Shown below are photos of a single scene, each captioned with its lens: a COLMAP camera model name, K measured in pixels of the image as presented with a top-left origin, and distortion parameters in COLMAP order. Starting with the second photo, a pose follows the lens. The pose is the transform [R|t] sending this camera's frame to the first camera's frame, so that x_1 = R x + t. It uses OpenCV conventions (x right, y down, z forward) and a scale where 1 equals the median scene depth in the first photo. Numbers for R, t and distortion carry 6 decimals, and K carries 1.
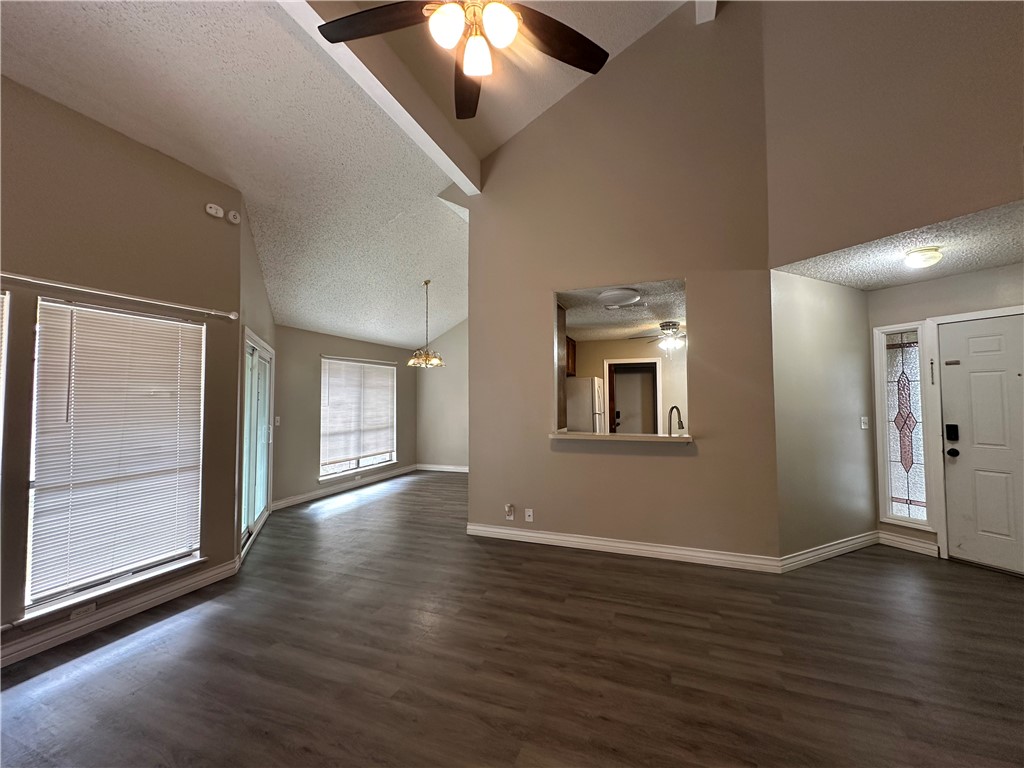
lens RADIAL K [[409.3, 0, 511.8], [0, 409.3, 383.8], [0, 0, 1]] dist [-0.000411, 0.000374]
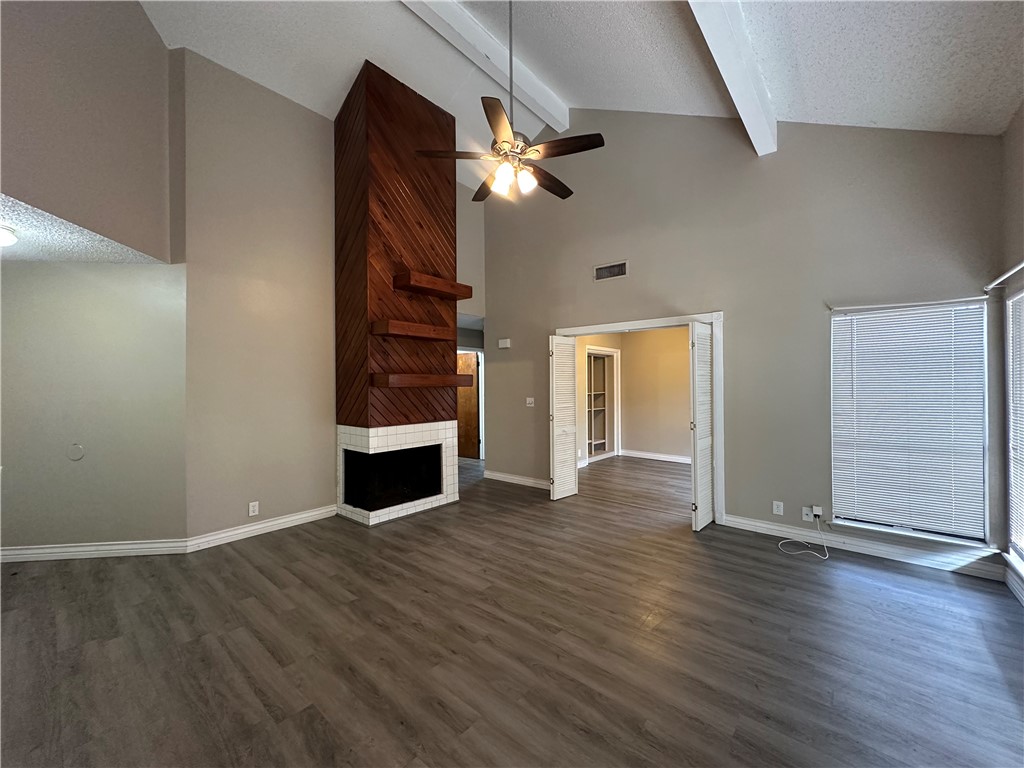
lens RADIAL K [[409.3, 0, 513.4], [0, 409.3, 386.2], [0, 0, 1]] dist [-0.000411, 0.000374]
pose [[-0.944063, 0.009444, 0.329631, -0.269976], [-0.002096, 0.999398, -0.034637, 0.039264], [-0.329759, -0.033391, -0.943474, 1.056461]]
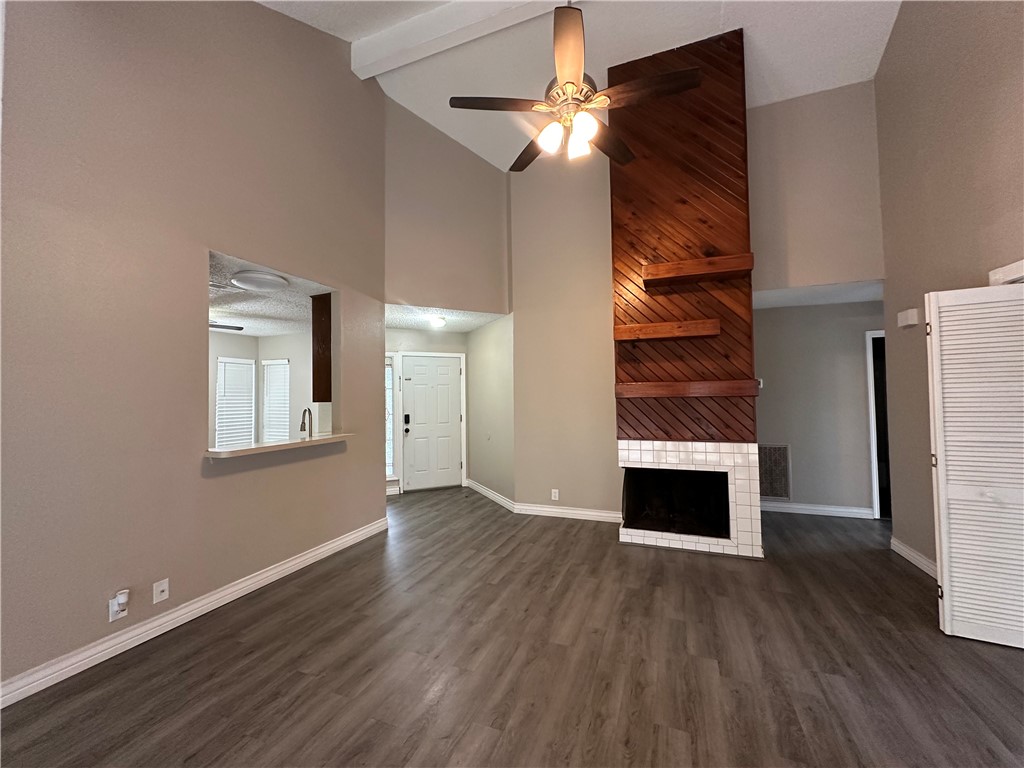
lens RADIAL K [[409.3, 0, 513.1], [0, 409.3, 384.7], [0, 0, 1]] dist [-0.000411, 0.000374]
pose [[0.005738, 0.032446, 0.999457, -0.580478], [-0.025596, 0.999151, -0.032289, 0.015452], [-0.999656, -0.025397, 0.006563, 0.468782]]
